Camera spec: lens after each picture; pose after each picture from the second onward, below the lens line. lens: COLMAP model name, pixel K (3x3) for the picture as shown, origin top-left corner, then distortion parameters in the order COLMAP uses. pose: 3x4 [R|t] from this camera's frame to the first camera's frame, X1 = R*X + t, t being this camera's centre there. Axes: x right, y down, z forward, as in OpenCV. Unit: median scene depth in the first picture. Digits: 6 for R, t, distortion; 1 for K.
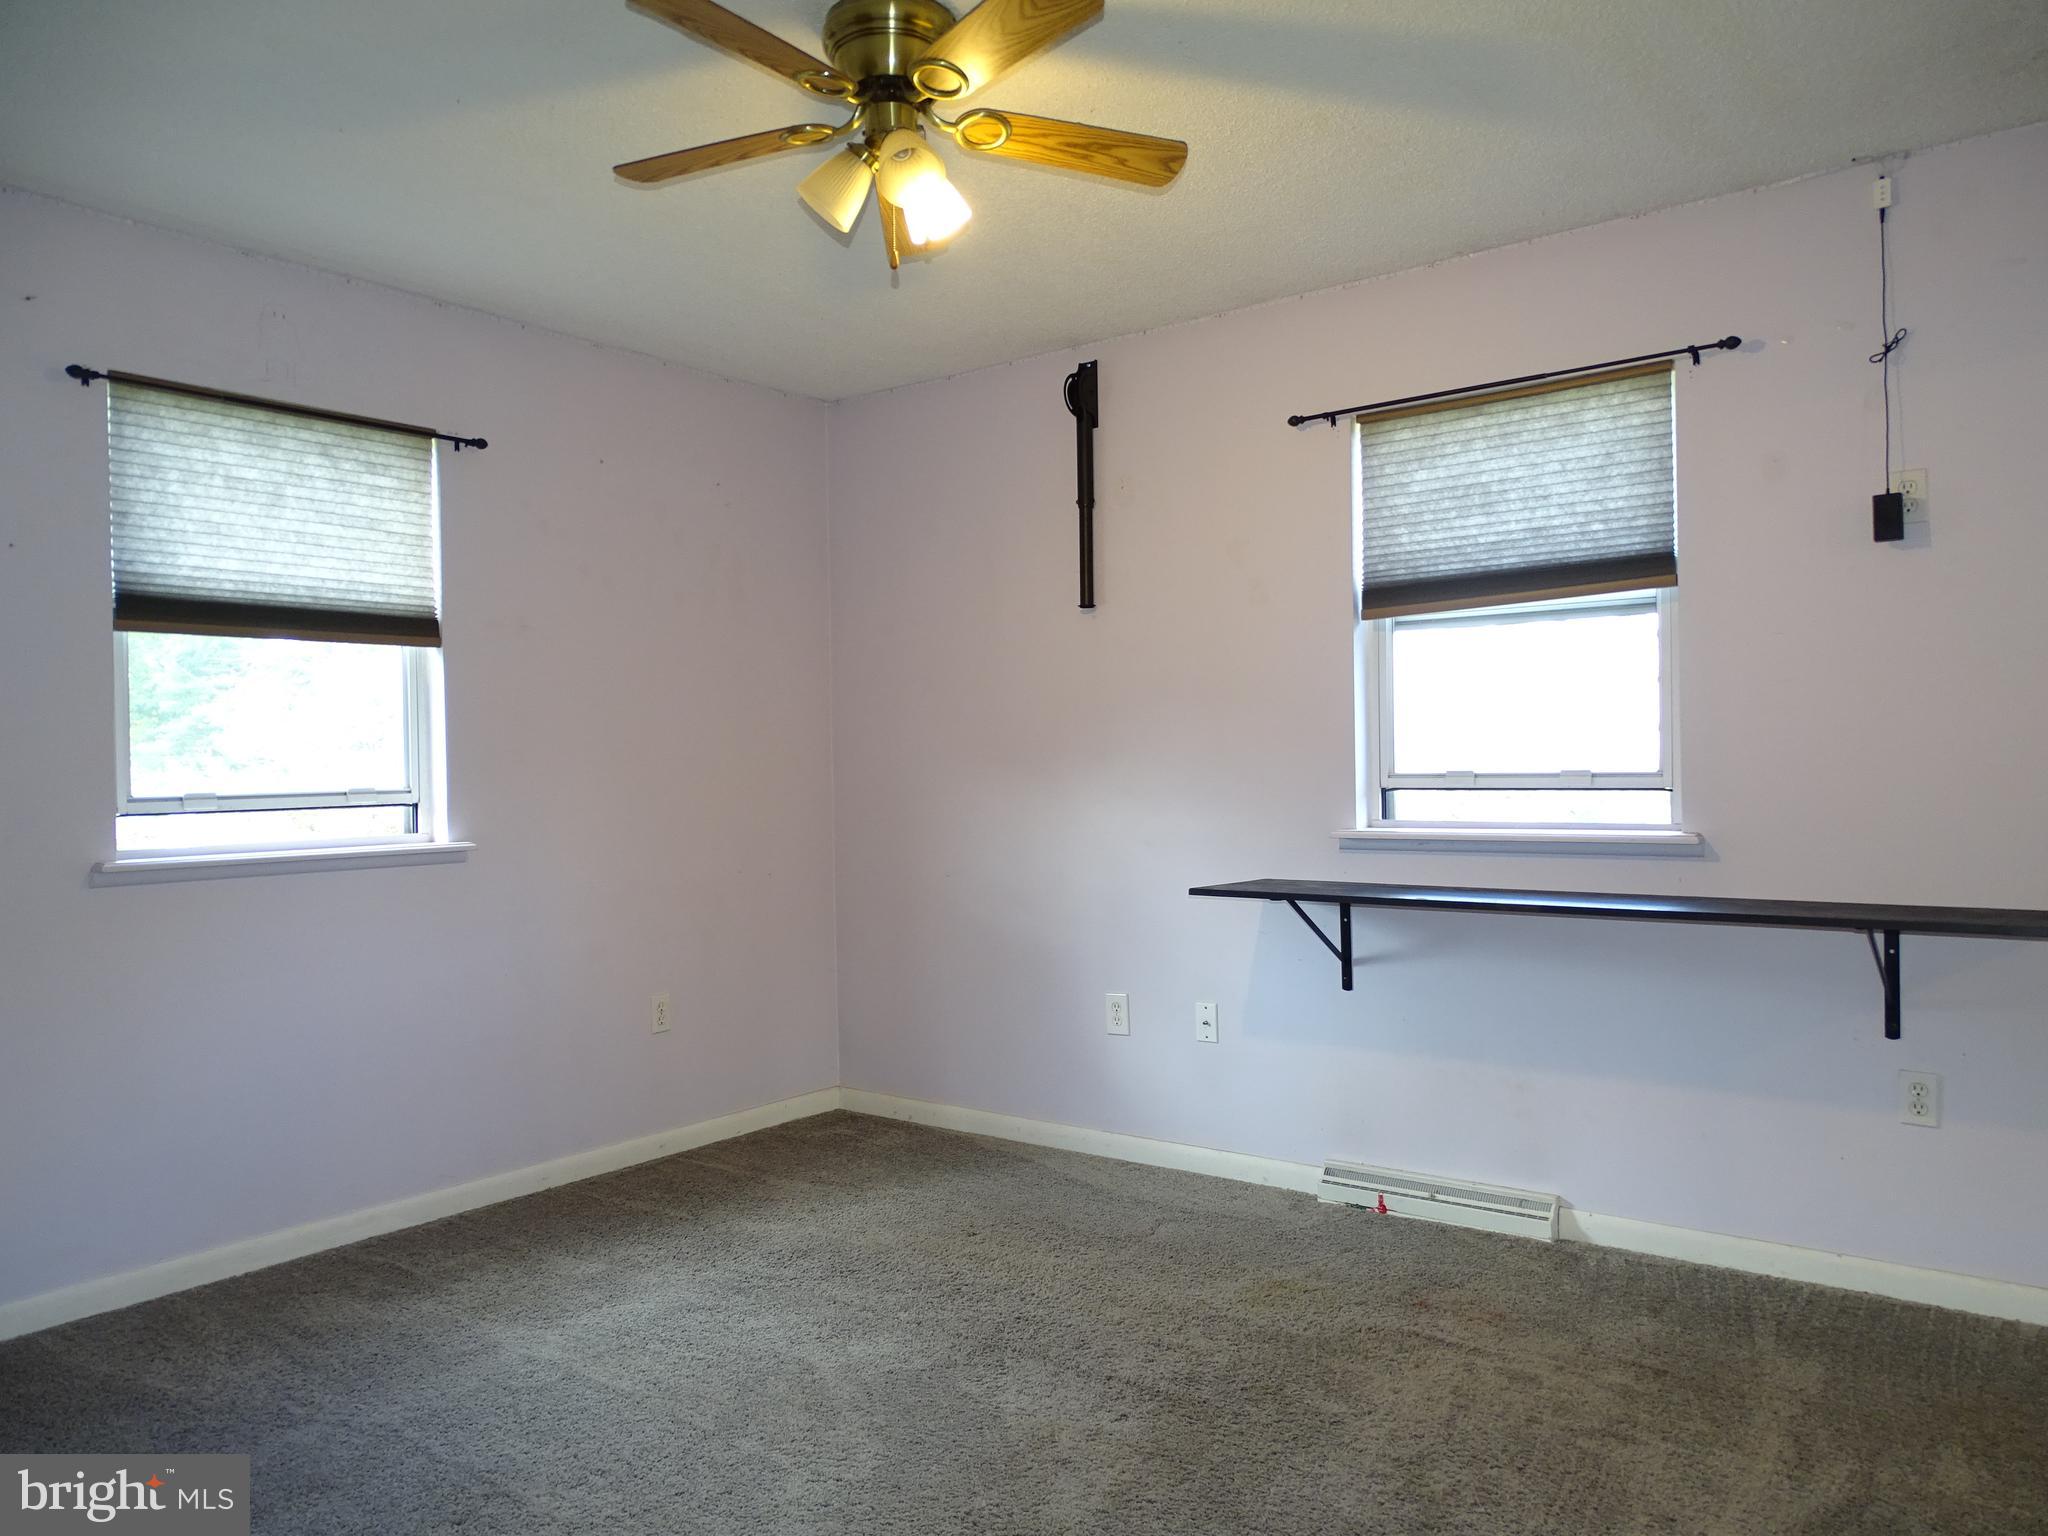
lens RADIAL K [[1453.4, 0, 1024.1], [0, 1453.4, 769.1], [0, 0, 1]] dist [0.003486, 0.008695]
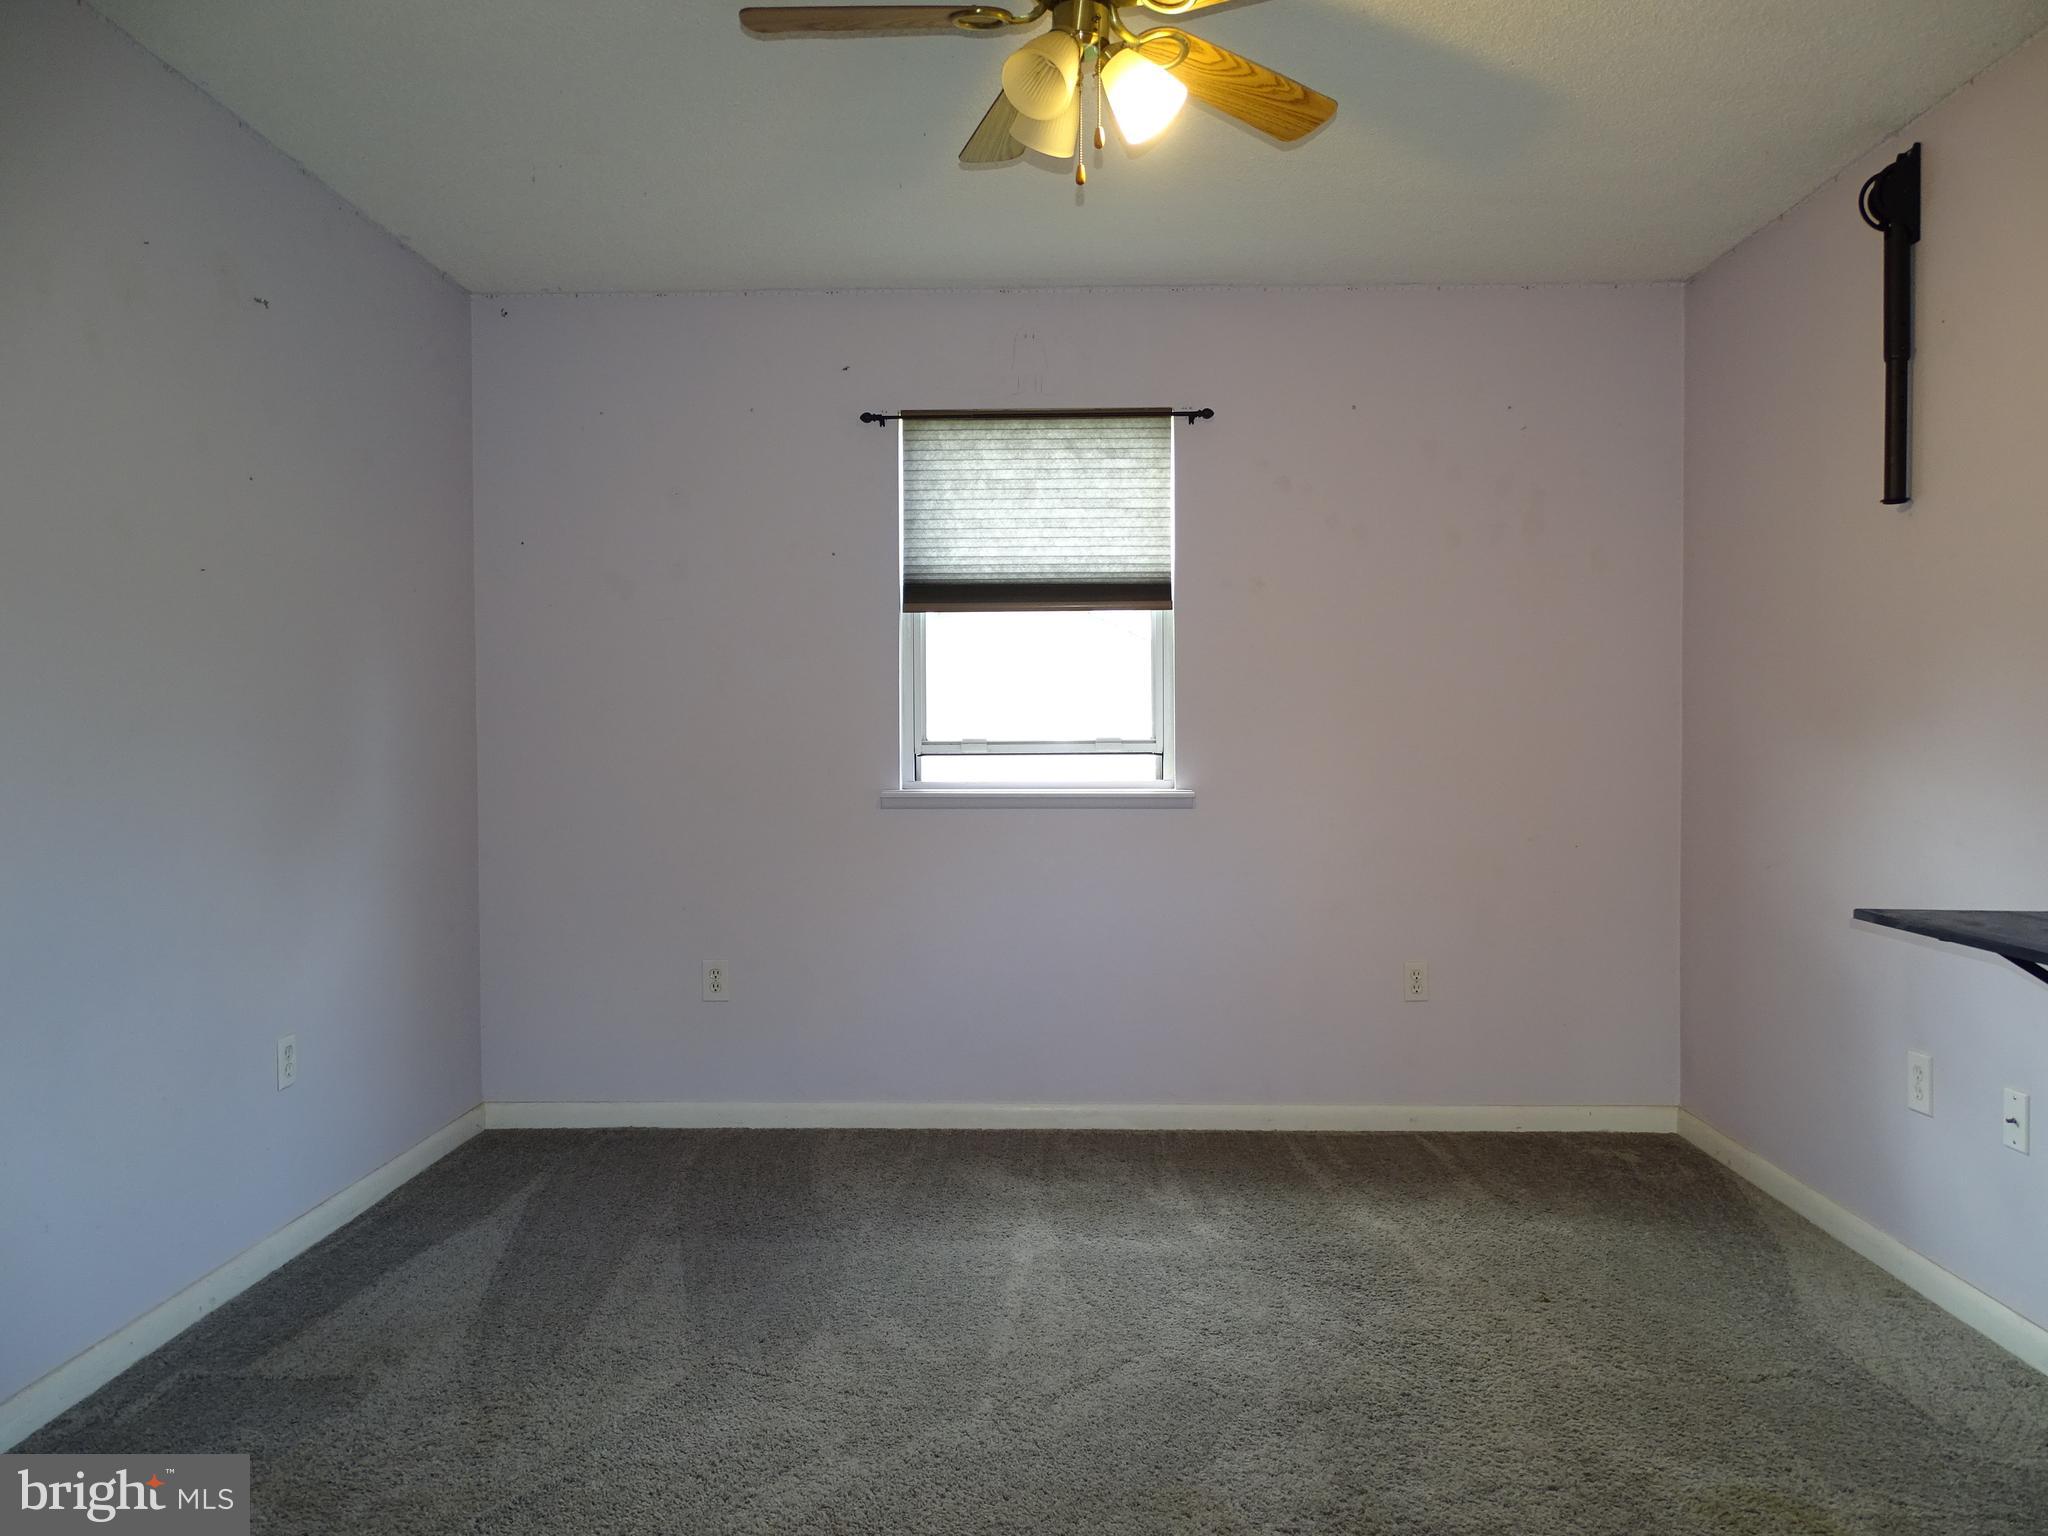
lens RADIAL K [[1453.4, 0, 1025.2], [0, 1453.4, 762.6], [0, 0, 1]] dist [0.003486, 0.008695]
pose [[0.594615, 0.034214, -0.803282, 0.439047], [-0.009579, 0.999325, 0.035473, -0.007334], [0.803954, -0.013398, 0.594541, 0.285997]]
